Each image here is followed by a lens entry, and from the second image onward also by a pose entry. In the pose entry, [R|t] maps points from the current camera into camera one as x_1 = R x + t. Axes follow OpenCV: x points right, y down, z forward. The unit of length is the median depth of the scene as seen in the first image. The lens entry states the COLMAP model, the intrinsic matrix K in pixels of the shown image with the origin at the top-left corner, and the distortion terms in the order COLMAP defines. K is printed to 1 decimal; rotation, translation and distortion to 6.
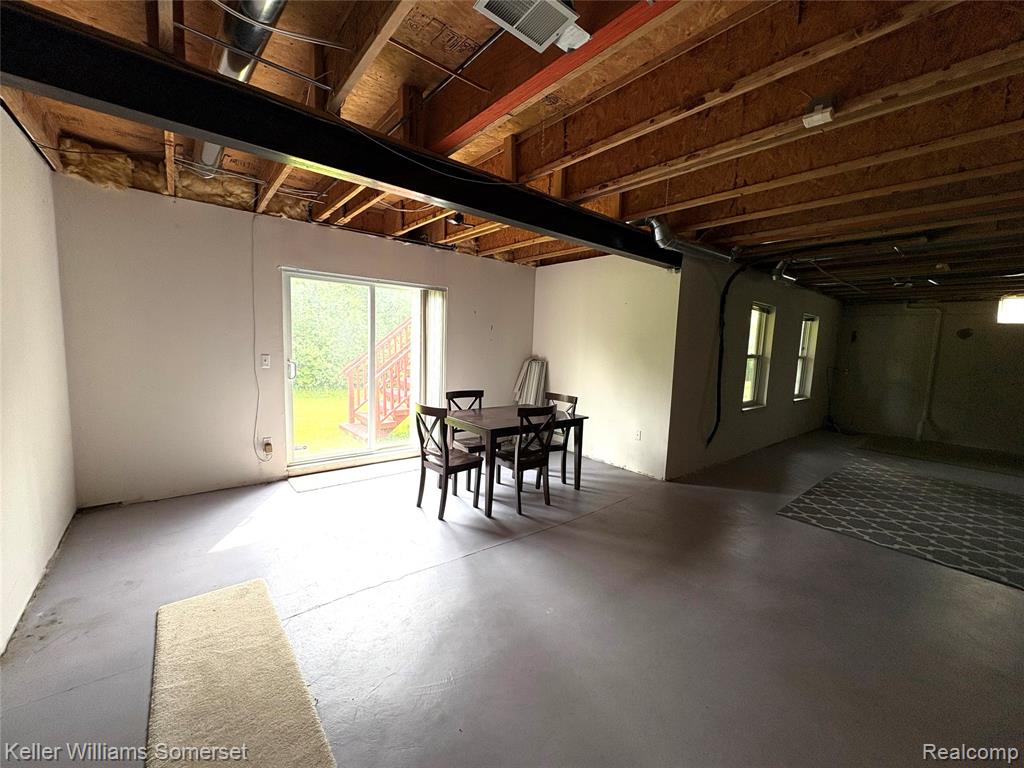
lens RADIAL K [[412.7, 0, 513.7], [0, 412.7, 386.2], [0, 0, 1]] dist [0.002880, -0.000849]
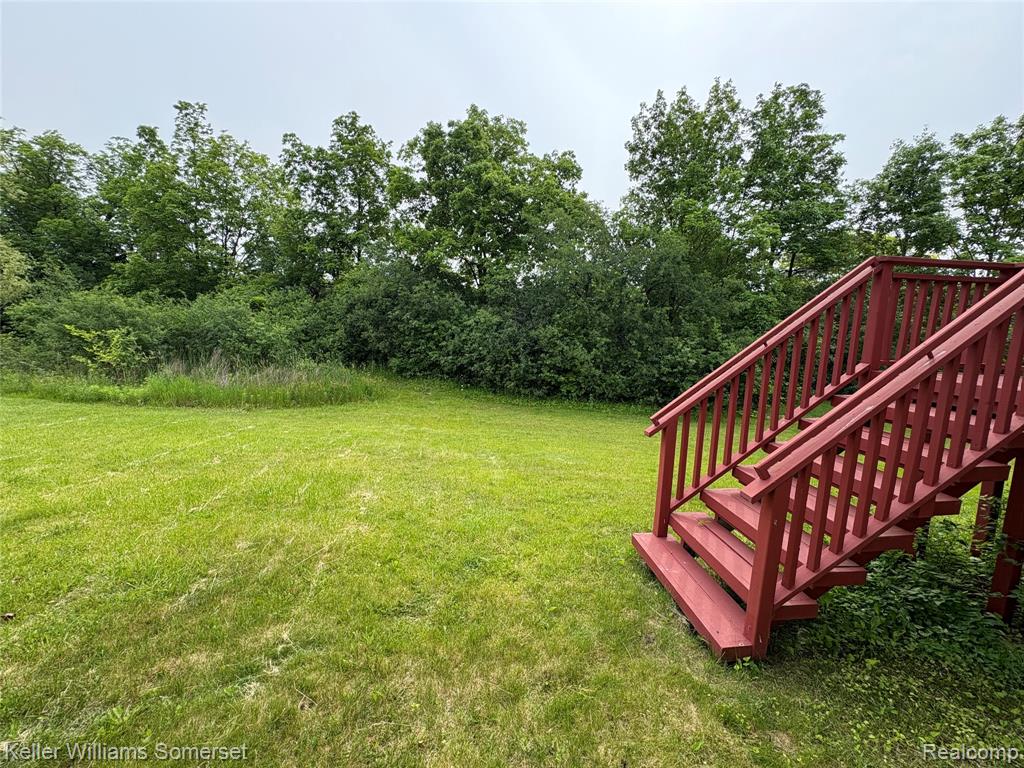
lens RADIAL K [[412.7, 0, 513.0], [0, 412.7, 385.7], [0, 0, 1]] dist [0.002880, -0.000849]
pose [[0.822368, 0.078894, -0.563459, -0.172620], [-0.080759, 0.996498, 0.021659, -0.040098], [0.563195, 0.027693, 0.825860, 0.330044]]
